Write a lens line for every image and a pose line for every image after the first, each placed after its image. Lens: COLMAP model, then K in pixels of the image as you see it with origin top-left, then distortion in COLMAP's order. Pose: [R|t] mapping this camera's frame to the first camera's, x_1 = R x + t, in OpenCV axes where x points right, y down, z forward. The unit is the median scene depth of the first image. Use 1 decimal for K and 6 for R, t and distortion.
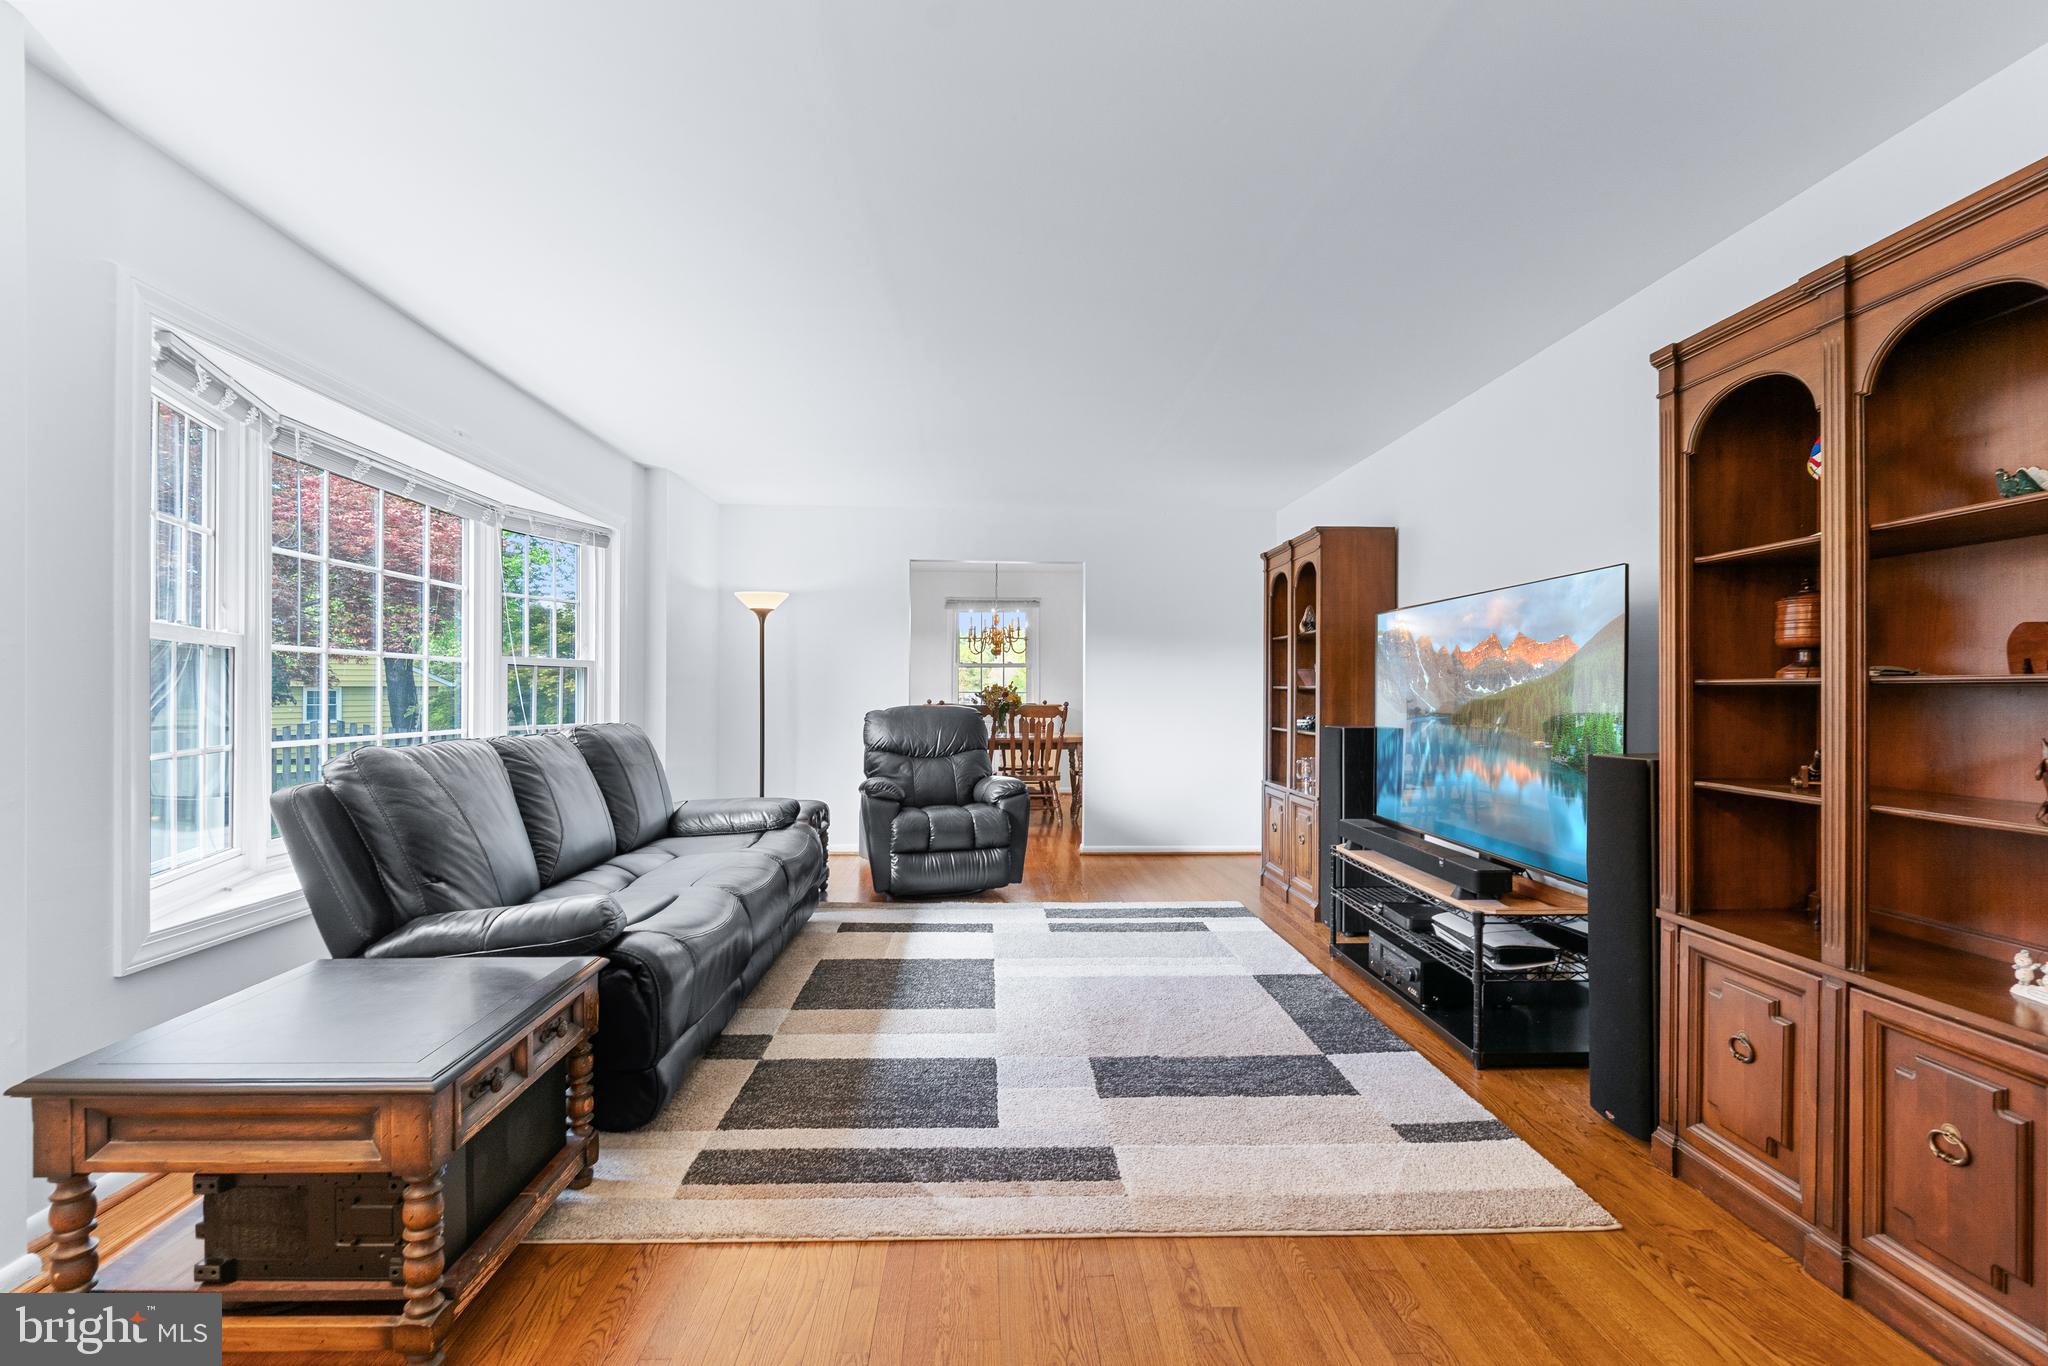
lens RADIAL K [[904.4, 0, 997.0], [0, 904.4, 699.4], [0, 0, 1]] dist [-0.000533, 0.000411]
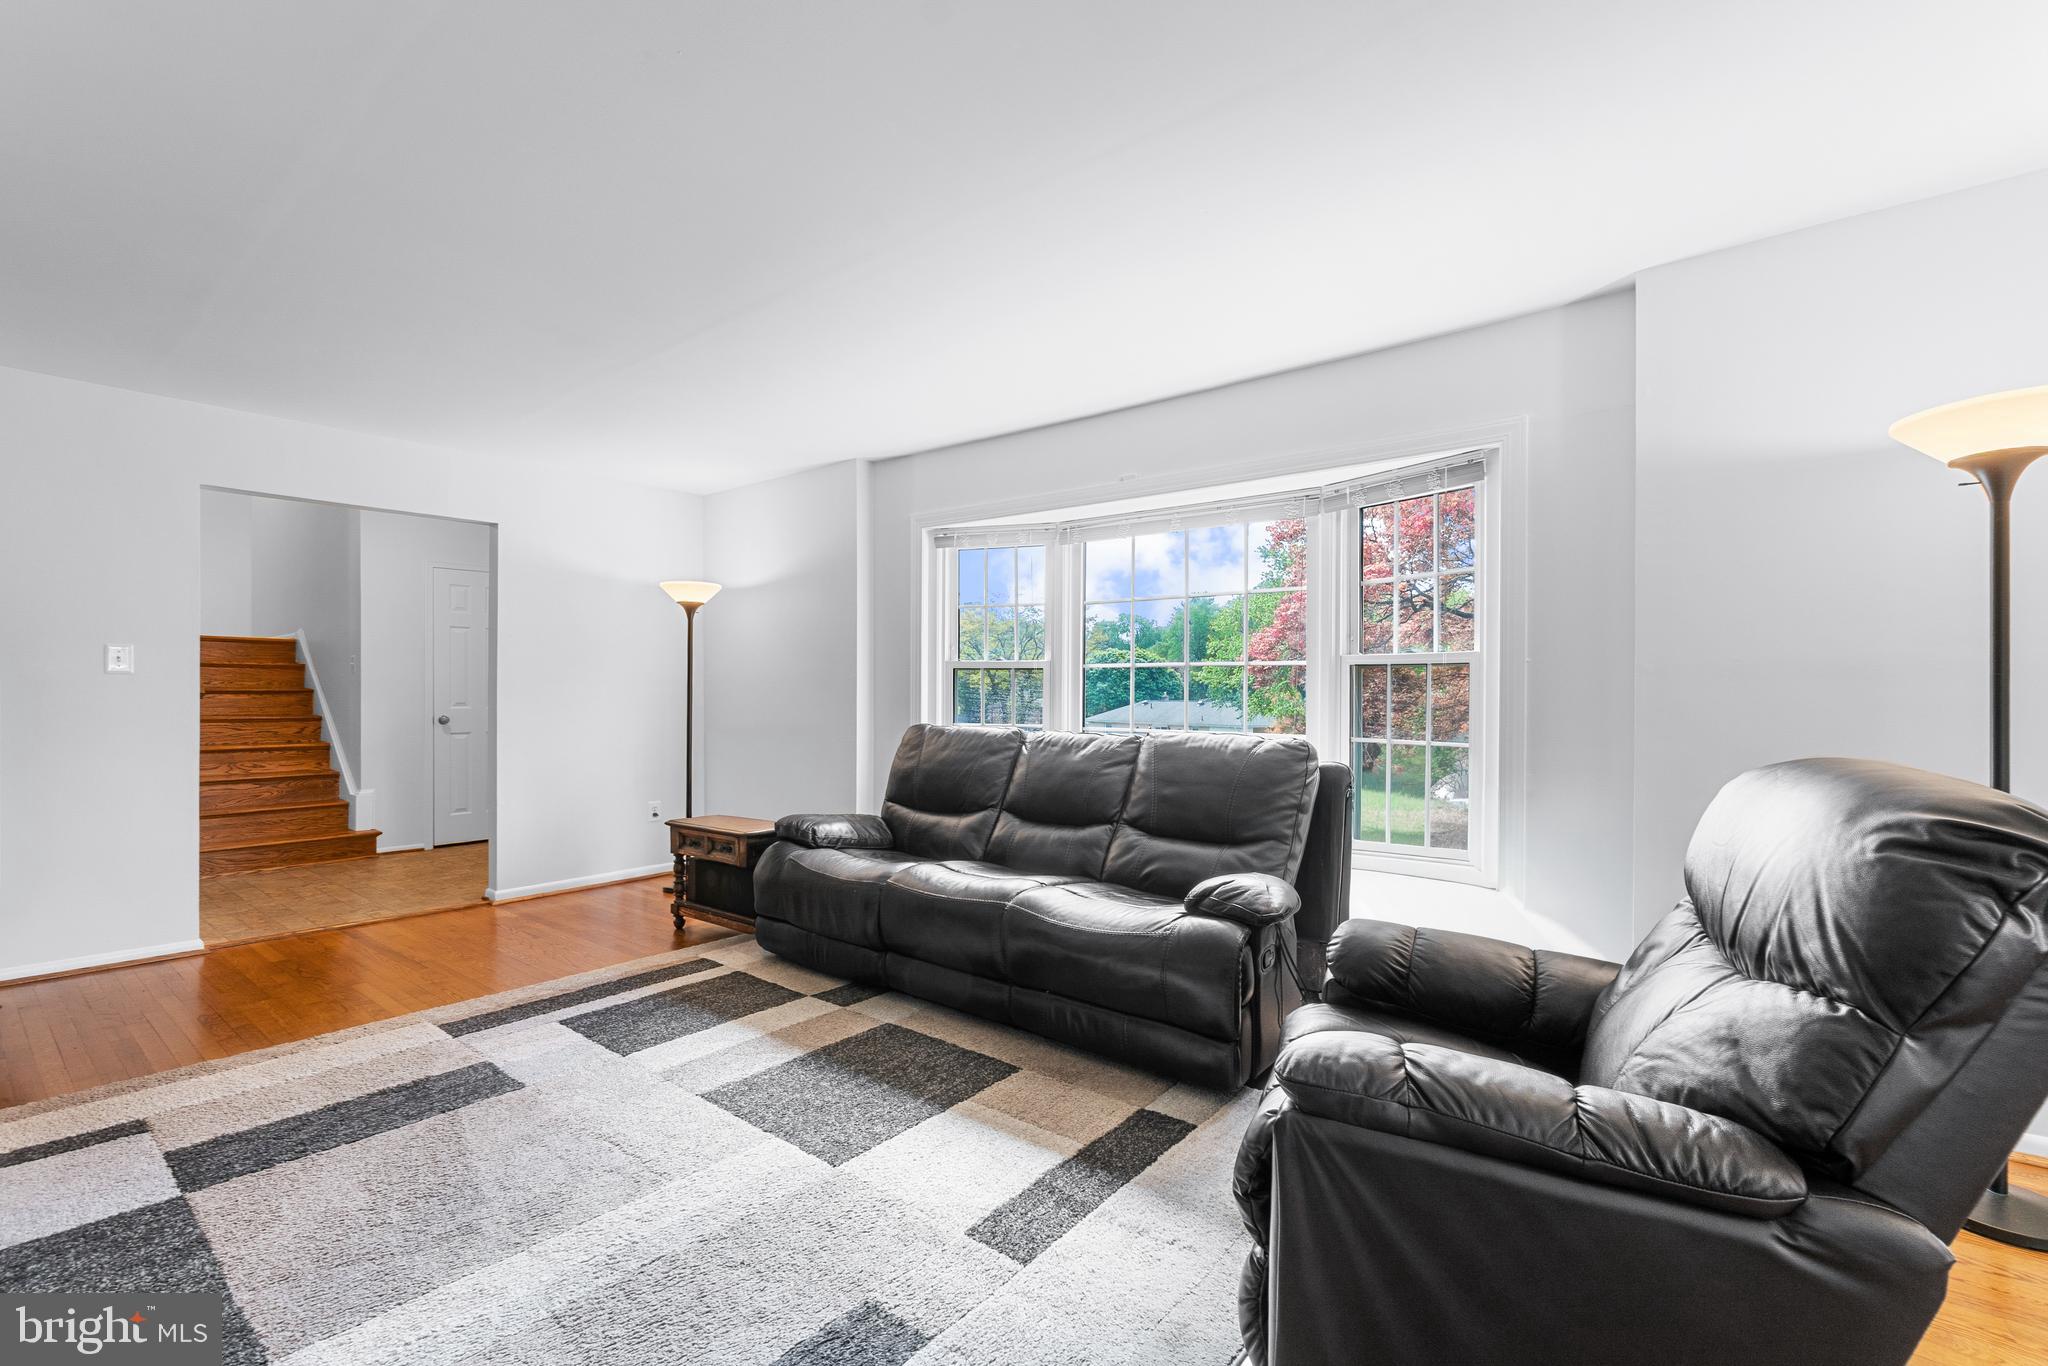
lens RADIAL K [[890.2, 0, 1001.5], [0, 890.2, 688.4], [0, 0, 1]] dist [-0.002788, 0.000803]
pose [[-0.644406, -0.001895, -0.764681, 0.322387], [-0.011585, 0.999906, 0.007284, -0.018338], [0.764596, 0.013553, -0.644368, 1.297631]]
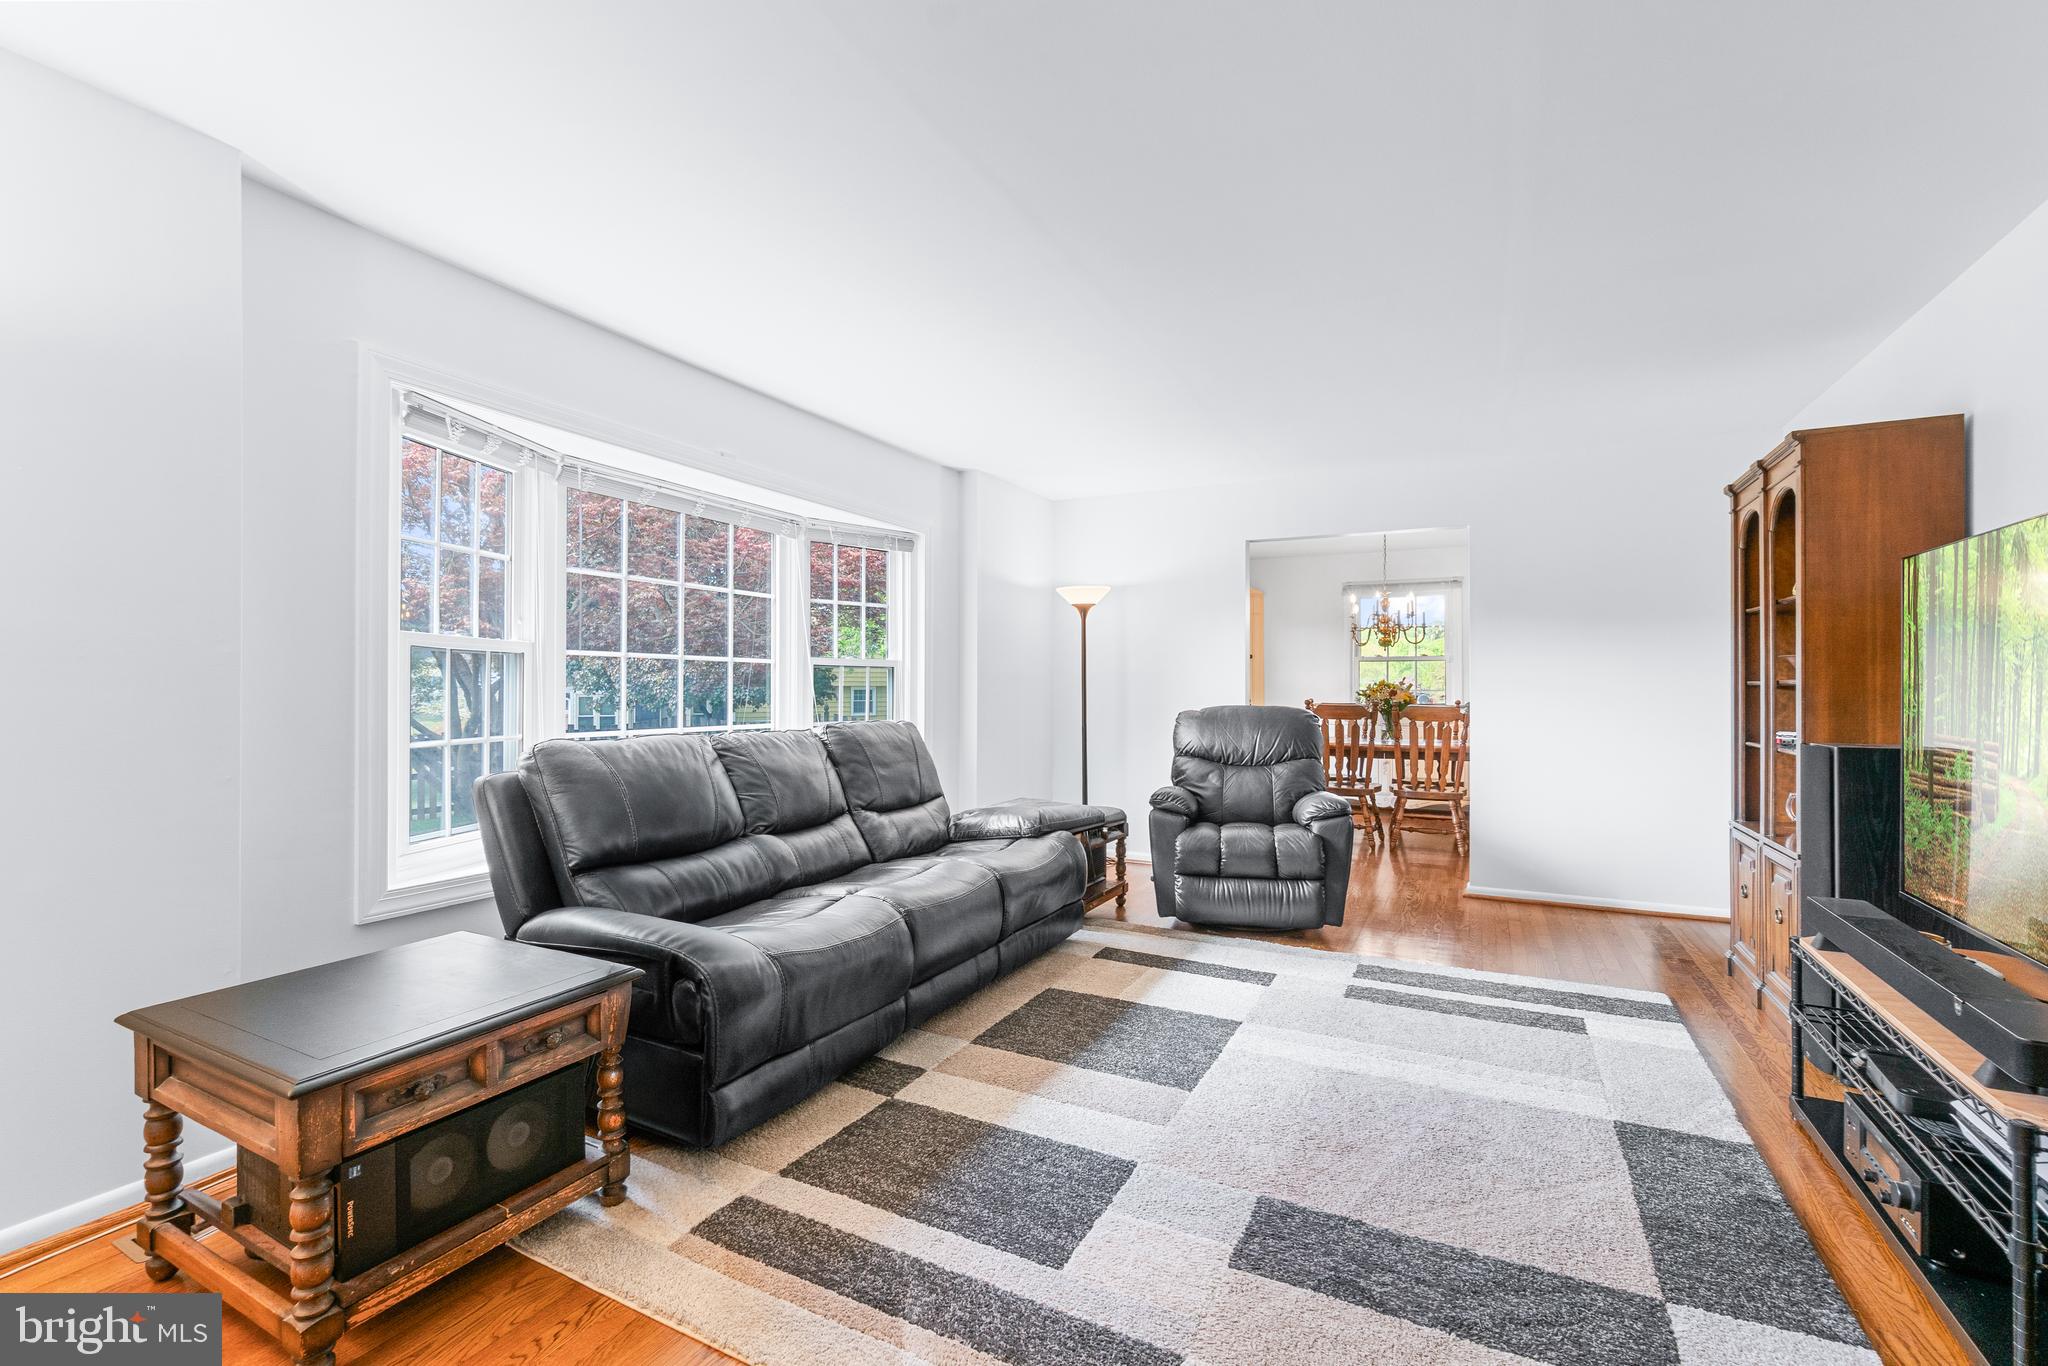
lens RADIAL K [[890.2, 0, 1001.5], [0, 890.2, 688.4], [0, 0, 1]] dist [-0.002788, 0.000803]
pose [[0.871231, -0.002215, -0.490869, 0.179423], [-0.003101, 0.999945, -0.010016, -0.000961], [0.490864, 0.010248, 0.871176, 0.182576]]
